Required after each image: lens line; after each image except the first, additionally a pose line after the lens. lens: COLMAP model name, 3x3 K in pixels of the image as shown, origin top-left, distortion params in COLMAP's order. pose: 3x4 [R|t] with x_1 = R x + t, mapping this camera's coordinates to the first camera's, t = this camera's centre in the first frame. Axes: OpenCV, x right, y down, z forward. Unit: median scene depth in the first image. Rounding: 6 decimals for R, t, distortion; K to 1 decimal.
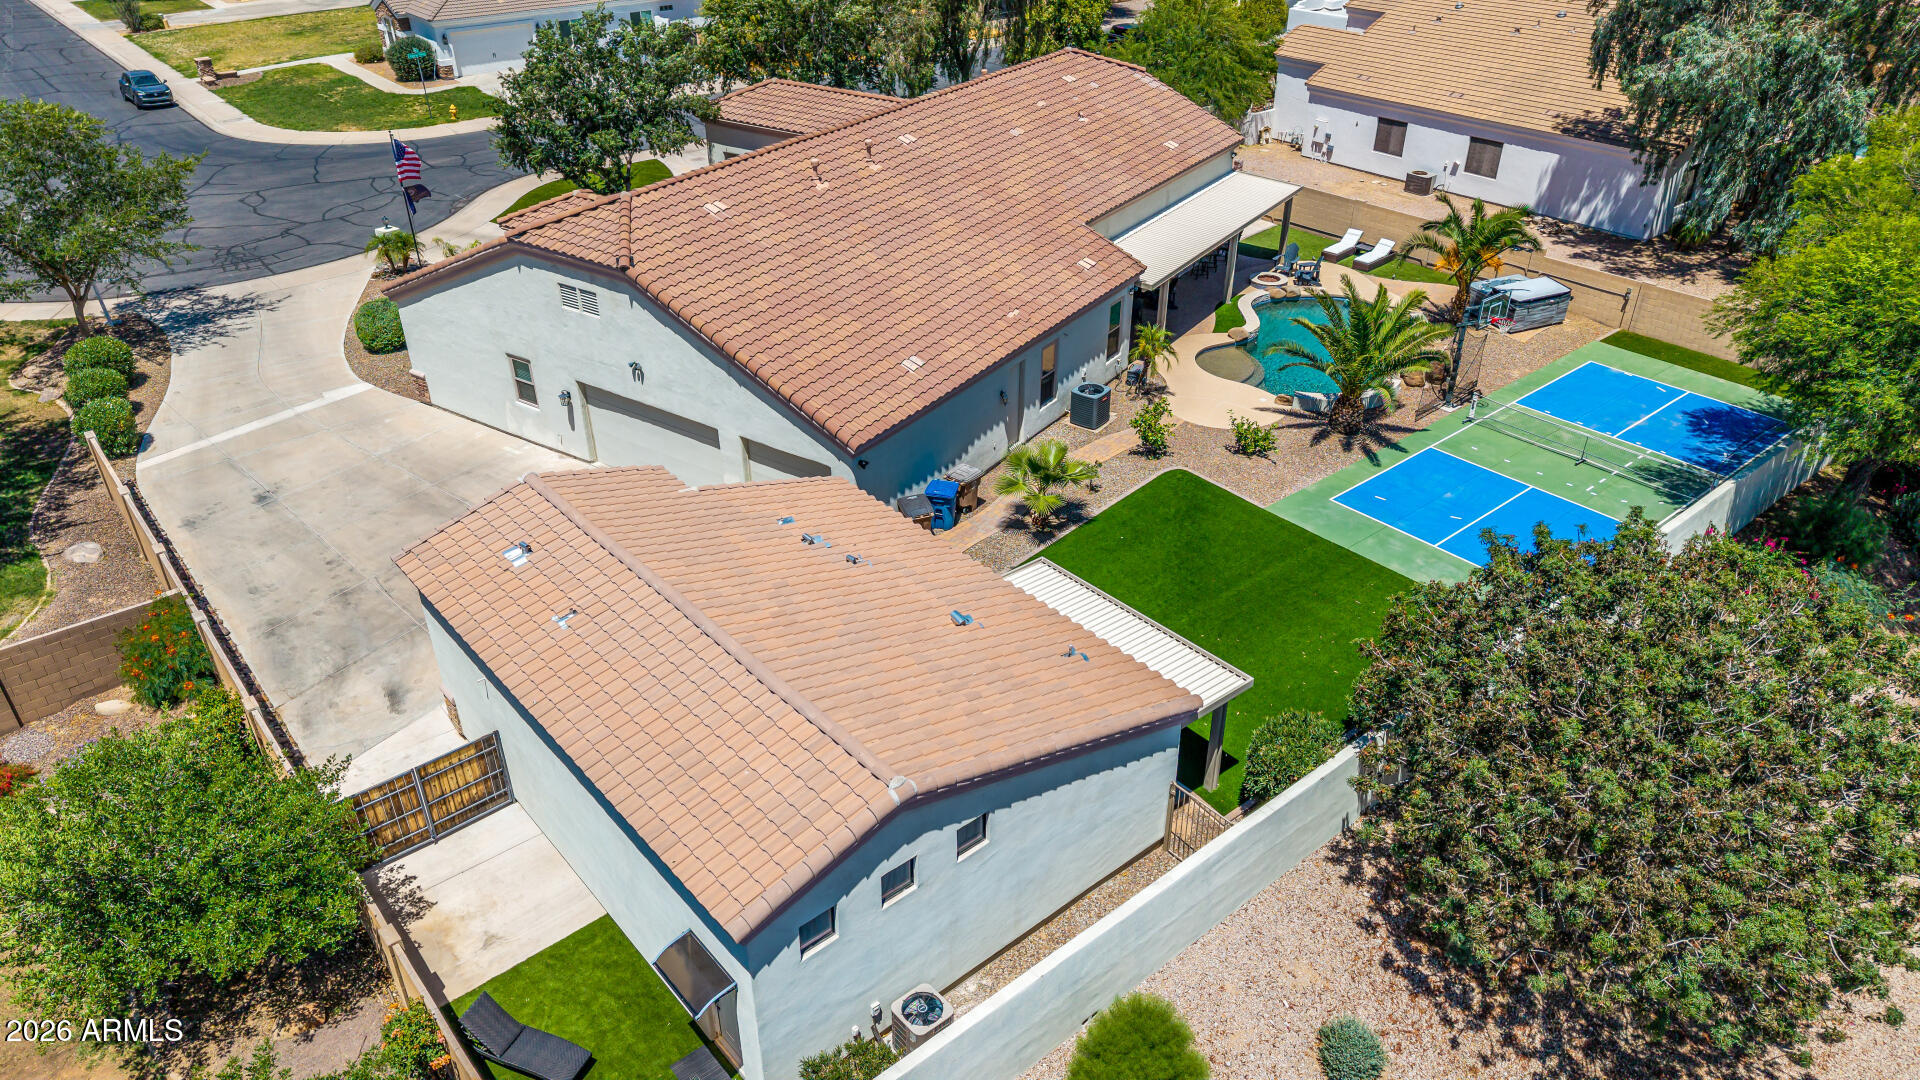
lens RADIAL K [[1278.9, 0, 960.0], [0, 1278.9, 540.0], [0, 0, 1]] dist [0.031101, -0.027673]
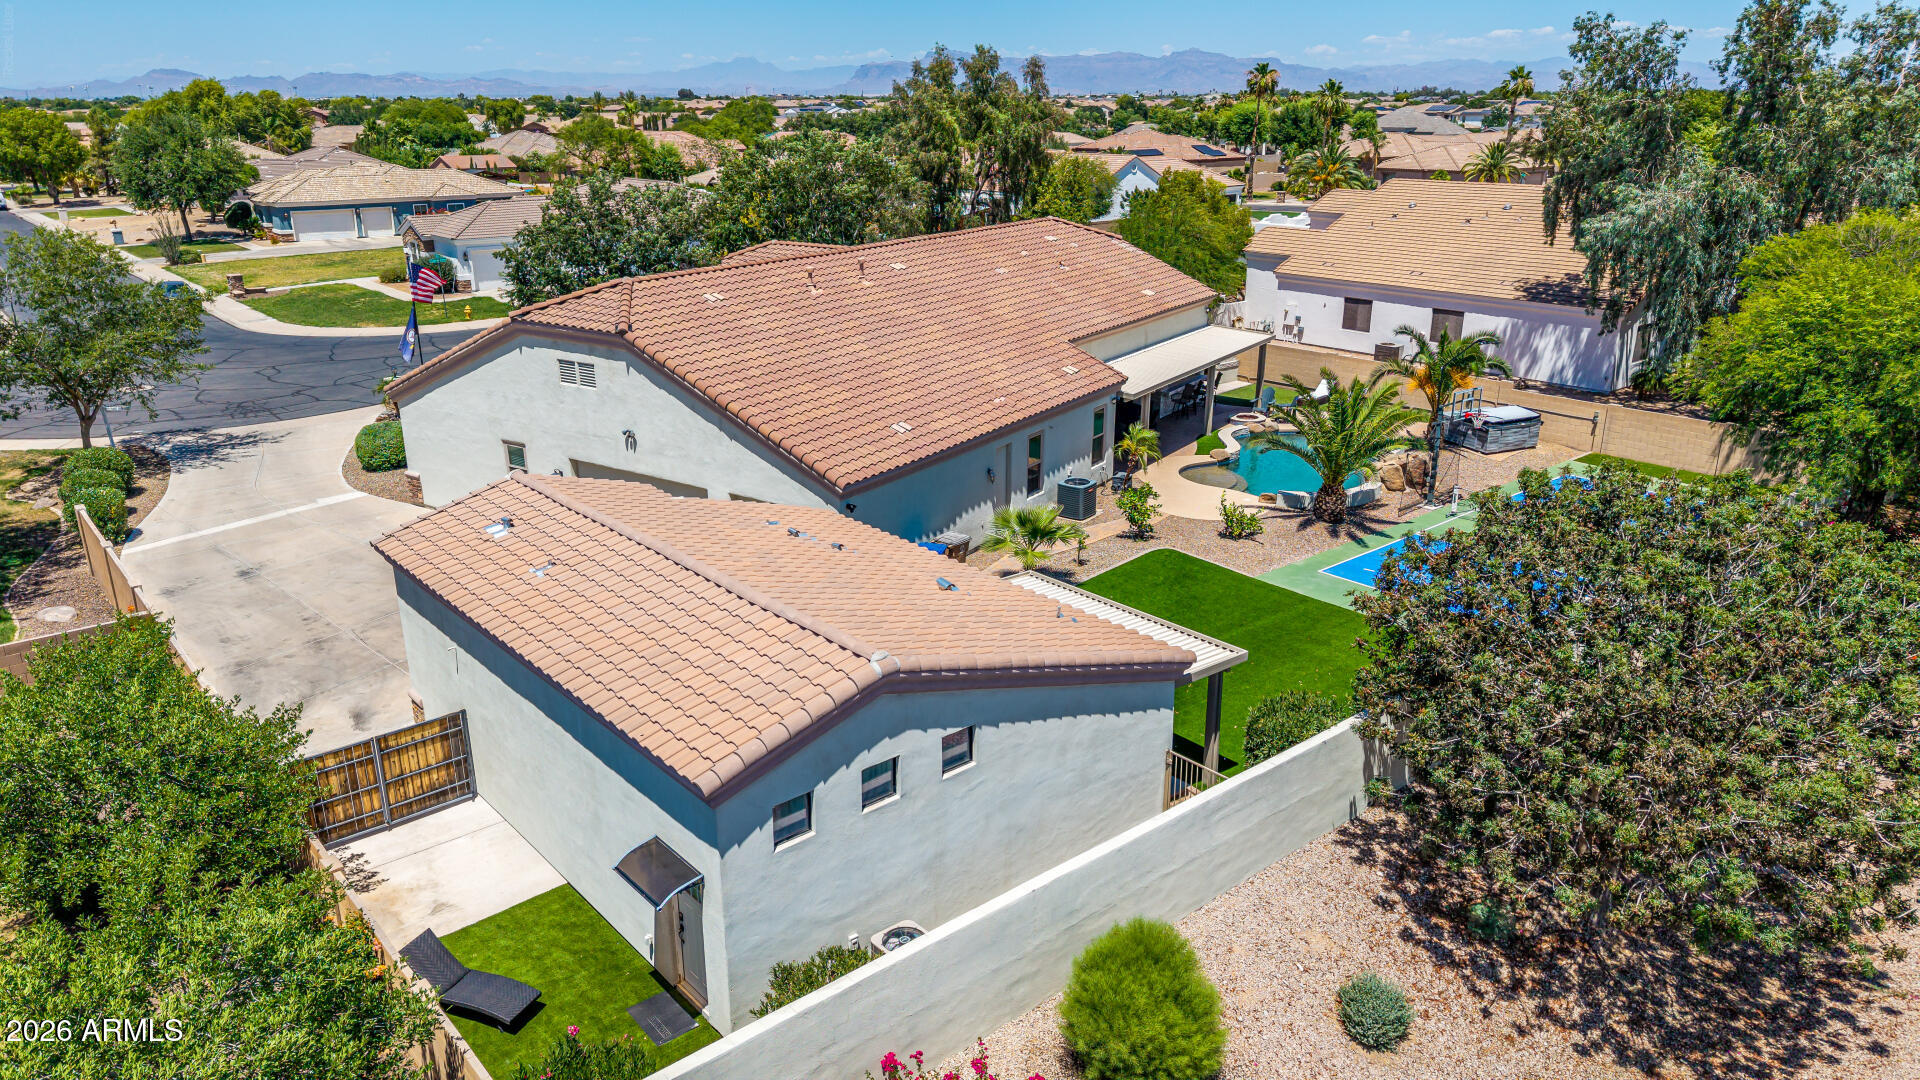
lens RADIAL K [[1275.7, 0, 957.3], [0, 1275.7, 550.9], [0, 0, 1]] dist [0.029126, -0.023911]
pose [[0.999986, -0.000544, 0.005353, 0.002119], [0.001648, 0.978019, -0.208510, 0.163055], [-0.005122, 0.208516, 0.978006, 0.025767]]
